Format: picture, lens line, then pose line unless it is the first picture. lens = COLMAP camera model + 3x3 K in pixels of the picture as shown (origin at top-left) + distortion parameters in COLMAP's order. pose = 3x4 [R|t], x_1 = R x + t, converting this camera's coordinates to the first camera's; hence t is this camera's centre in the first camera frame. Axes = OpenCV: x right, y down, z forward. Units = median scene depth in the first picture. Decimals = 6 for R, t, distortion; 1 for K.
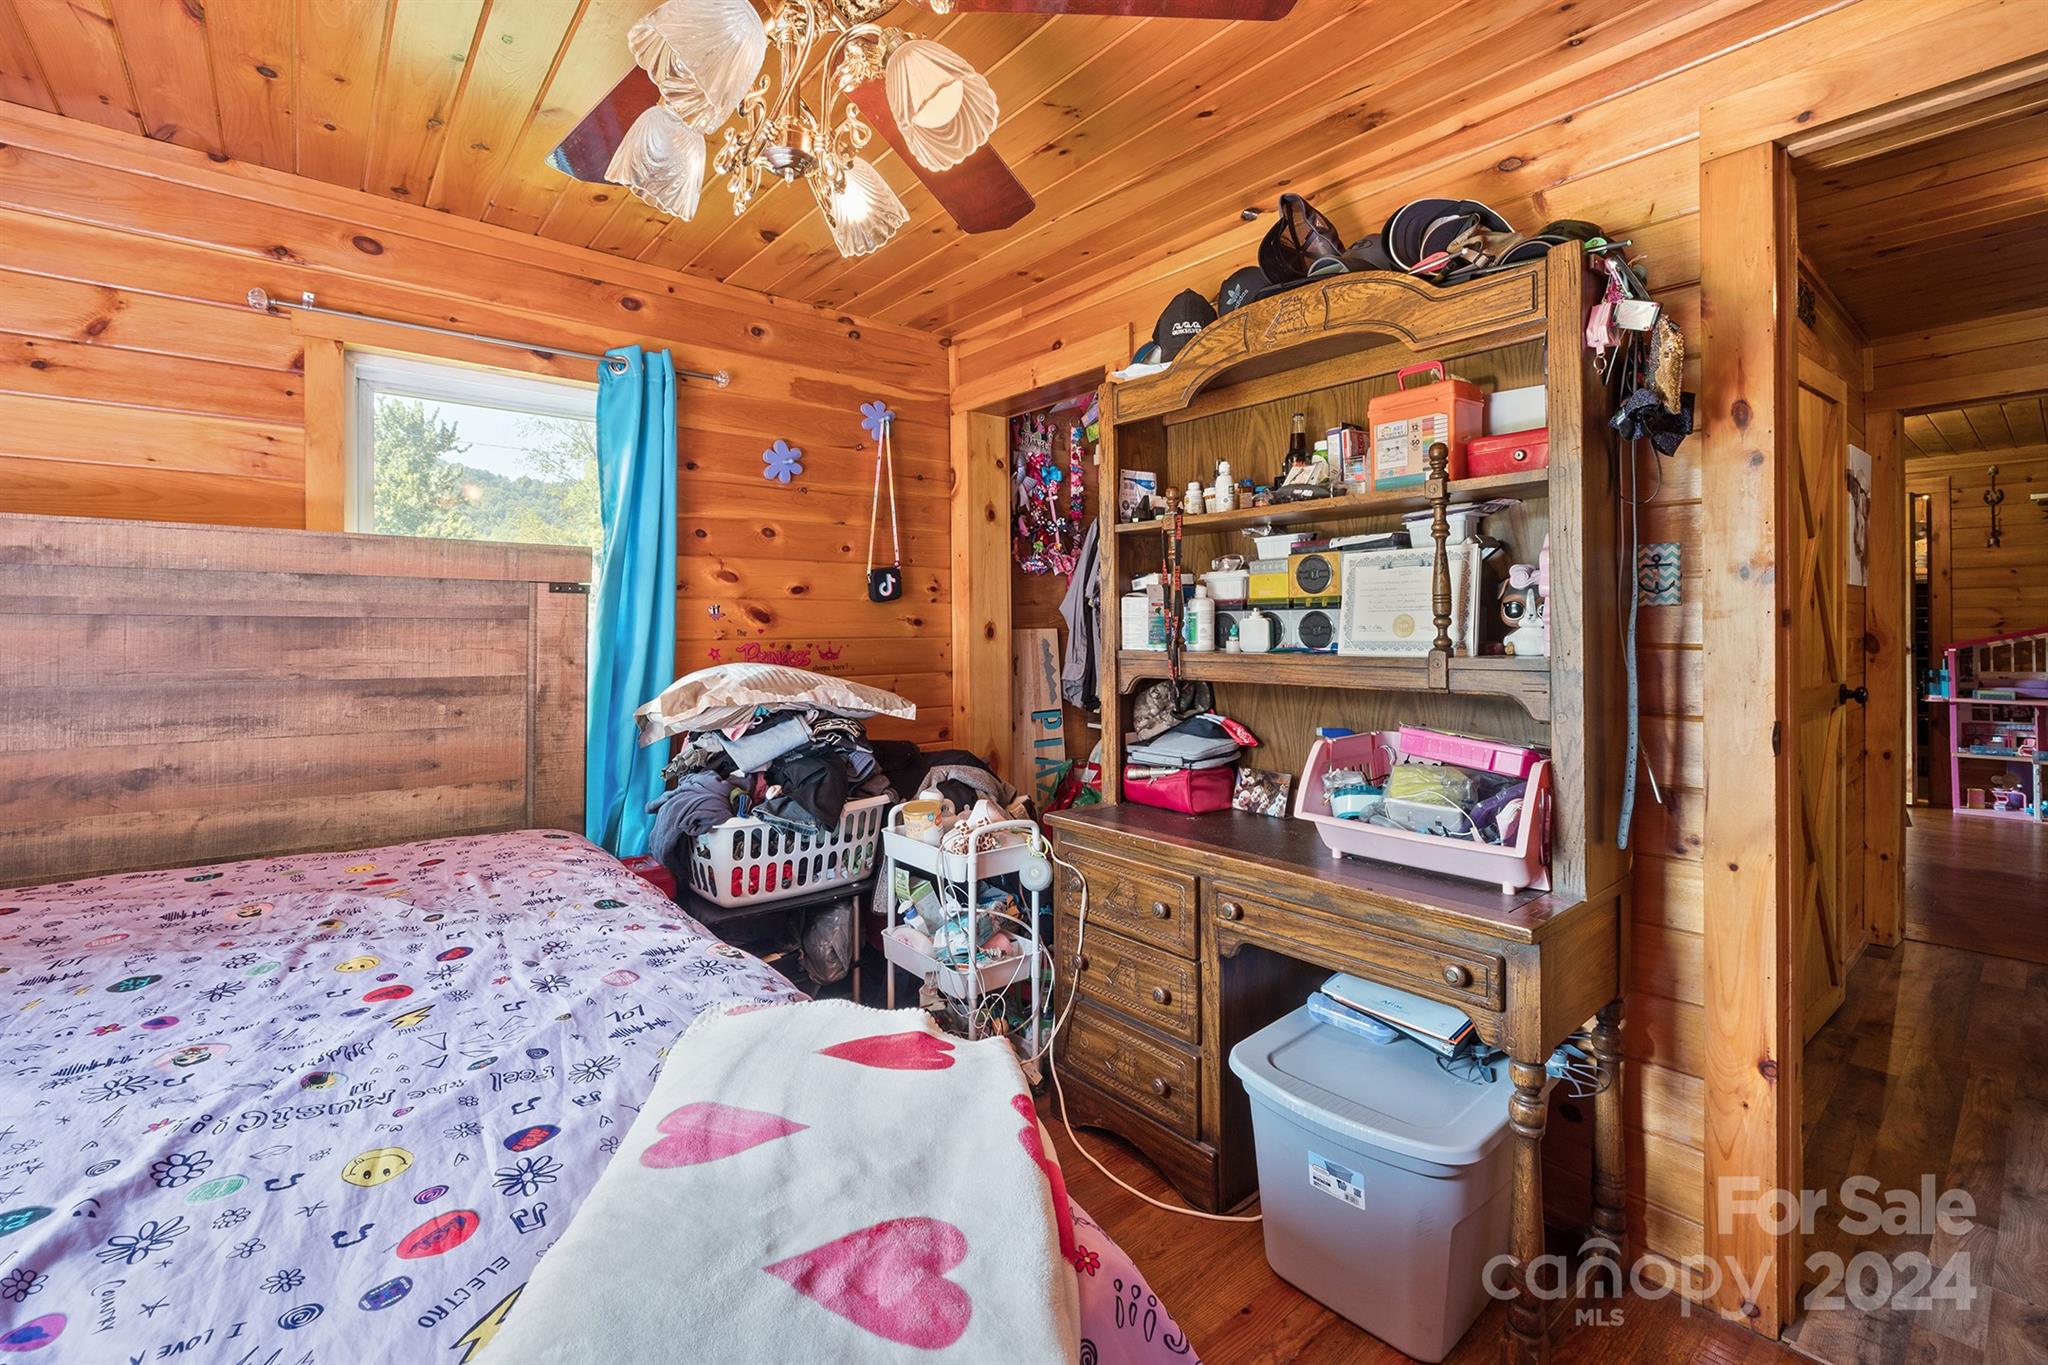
lens RADIAL K [[863.9, 0, 1030.5], [0, 863.9, 633.1], [0, 0, 1]] dist [-0.002112, -0.001982]
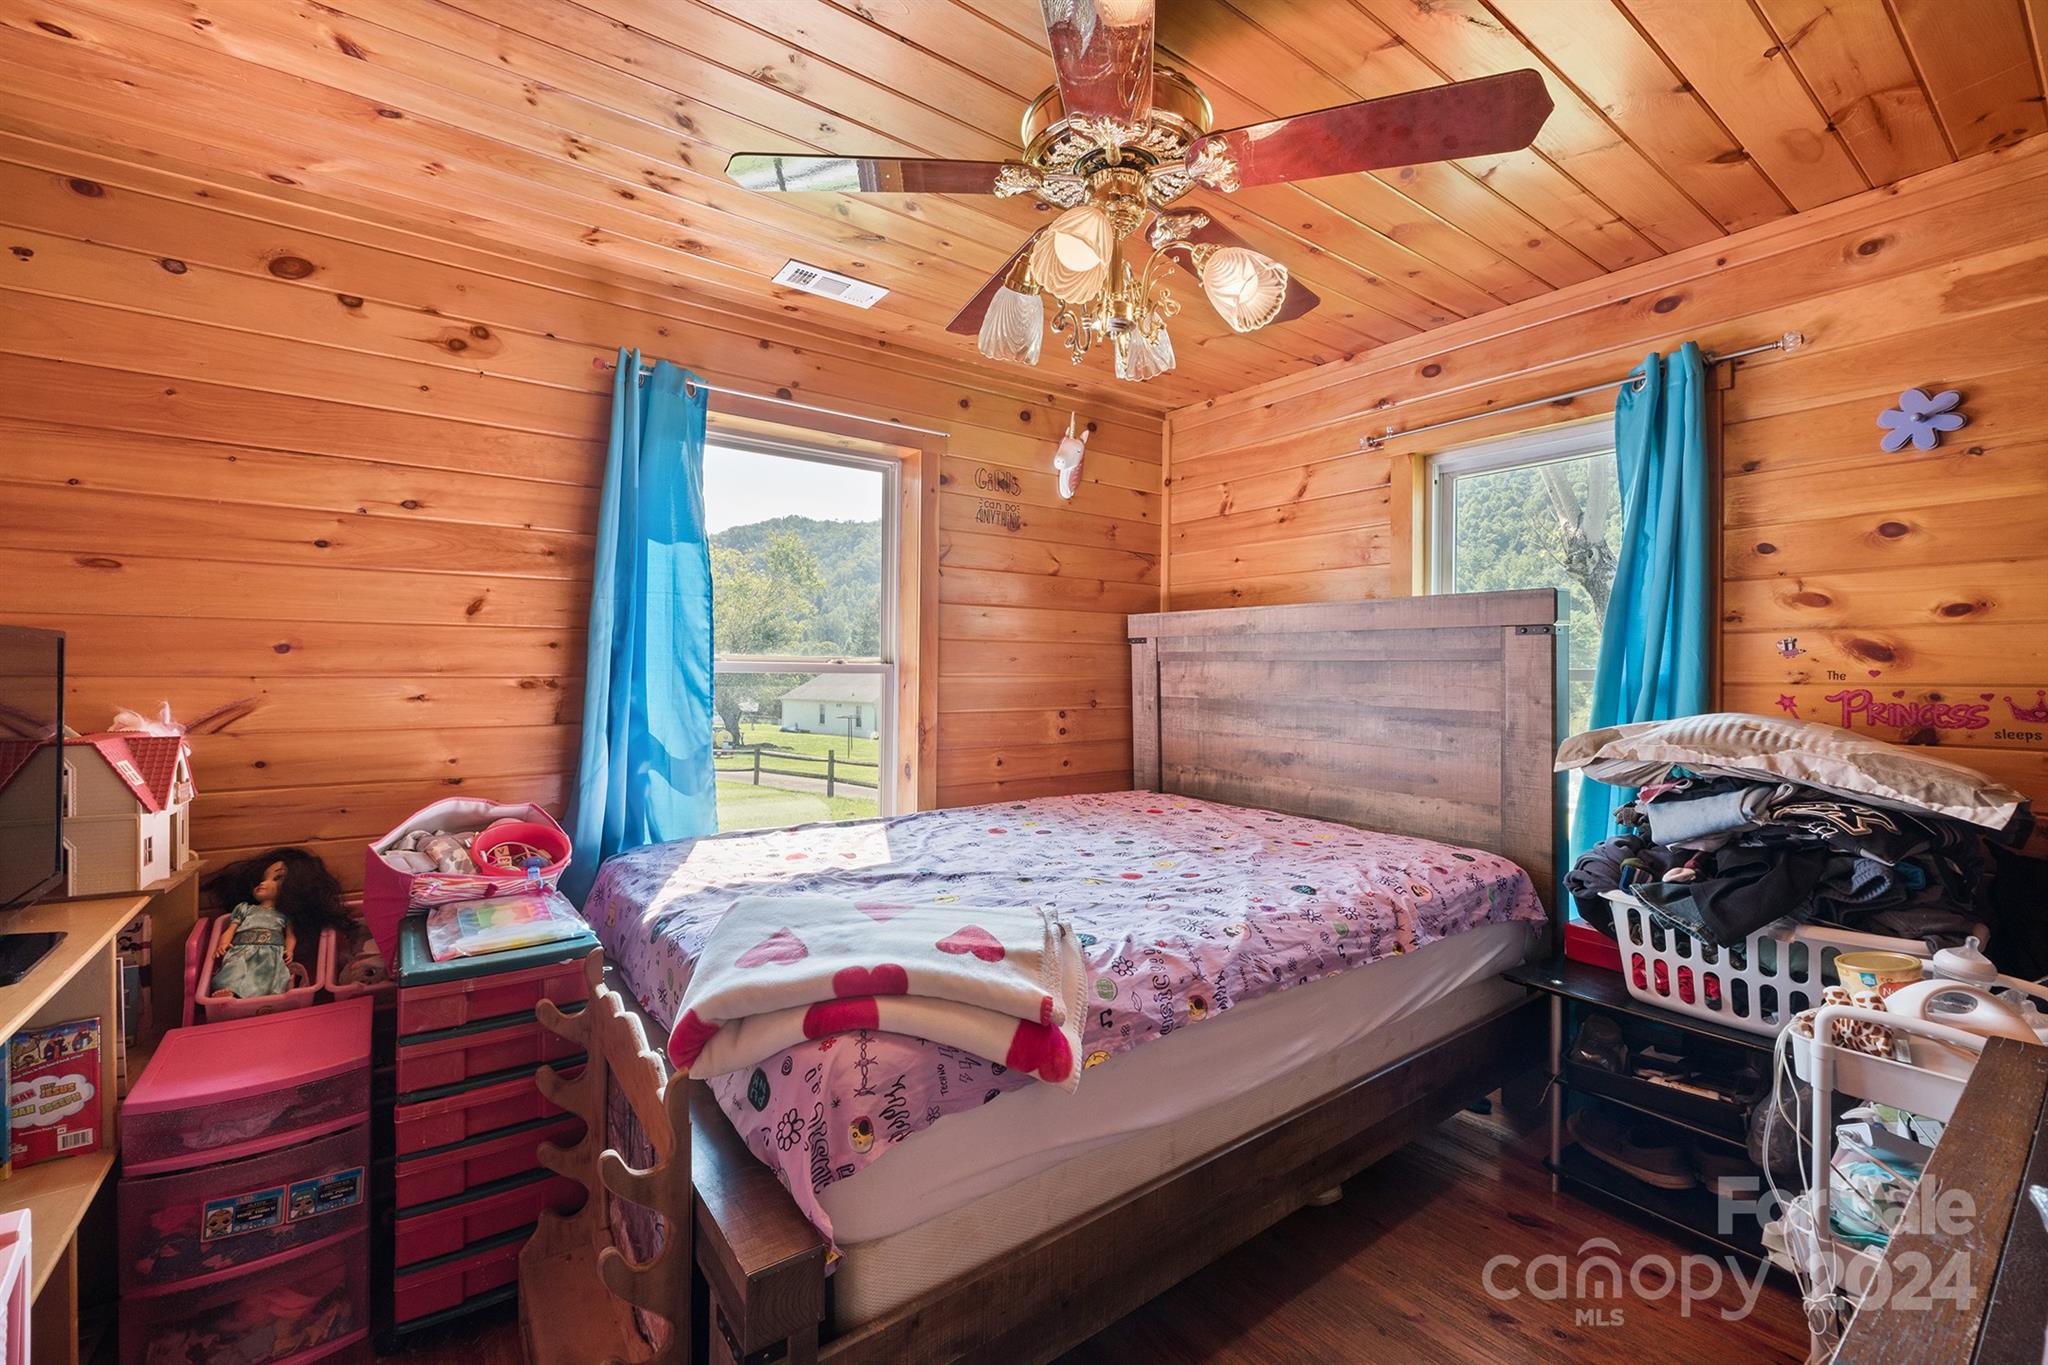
lens RADIAL K [[863.9, 0, 1025.6], [0, 863.9, 669.1], [0, 0, 1]] dist [-0.002112, -0.001982]
pose [[-0.046638, -0.001087, -0.998911, 0.594058], [-0.007927, 0.999968, -0.000718, 0.000340], [0.998880, 0.007885, -0.046645, 0.500787]]
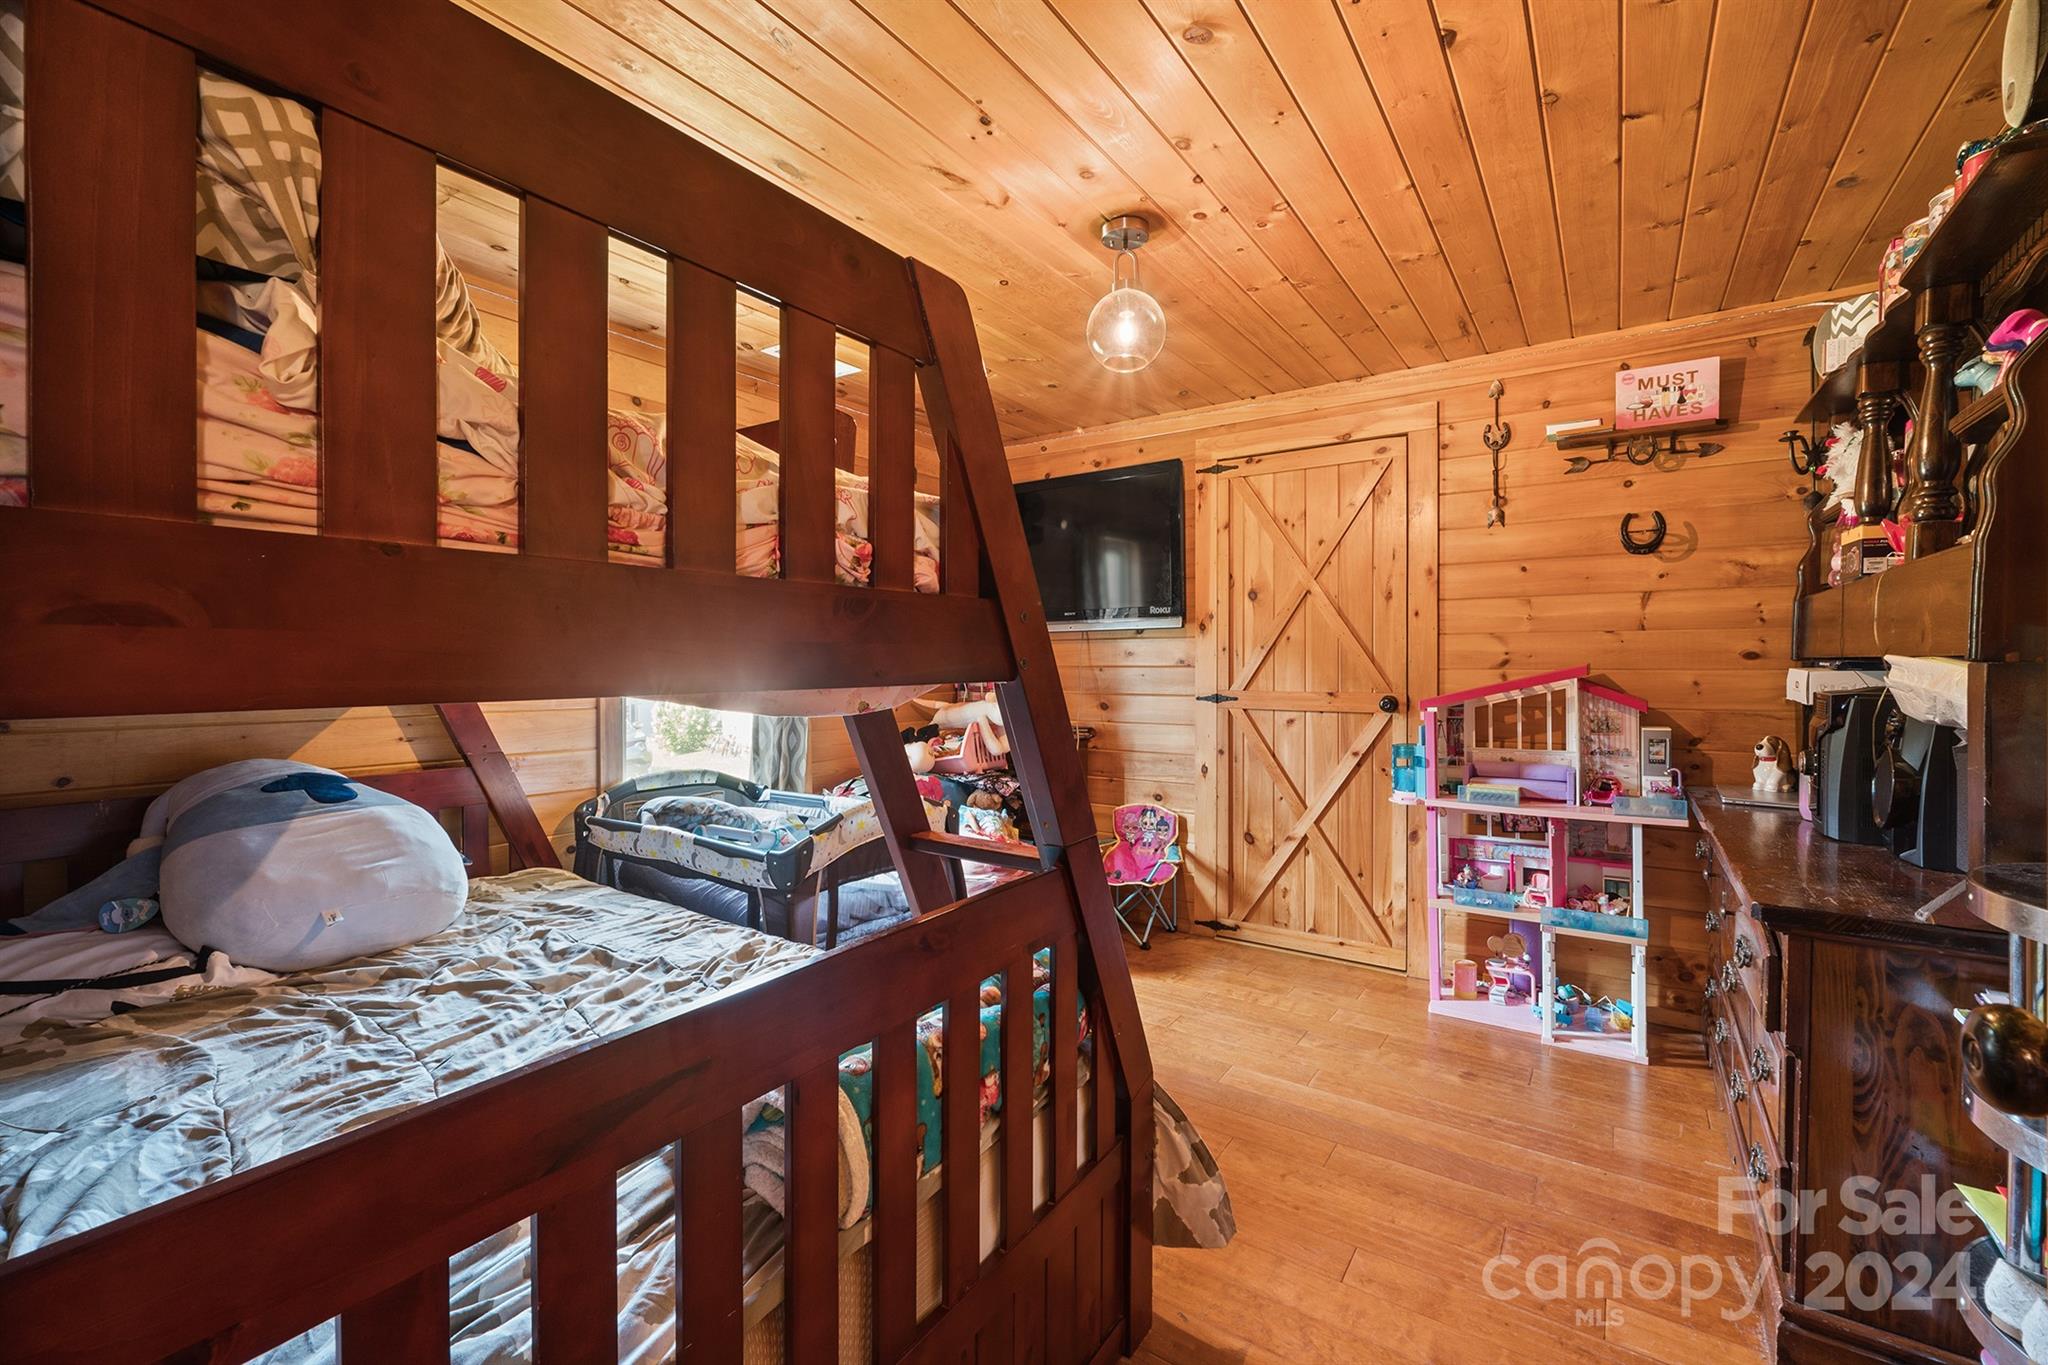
lens RADIAL K [[863.9, 0, 1028.8], [0, 863.9, 671.3], [0, 0, 1]] dist [-0.002112, -0.001982]
pose [[0.962236, -0.003219, 0.272196, 0.285861], [-0.000042, 0.999928, 0.011974, -0.004970], [-0.272216, -0.011533, 0.962167, 0.228847]]
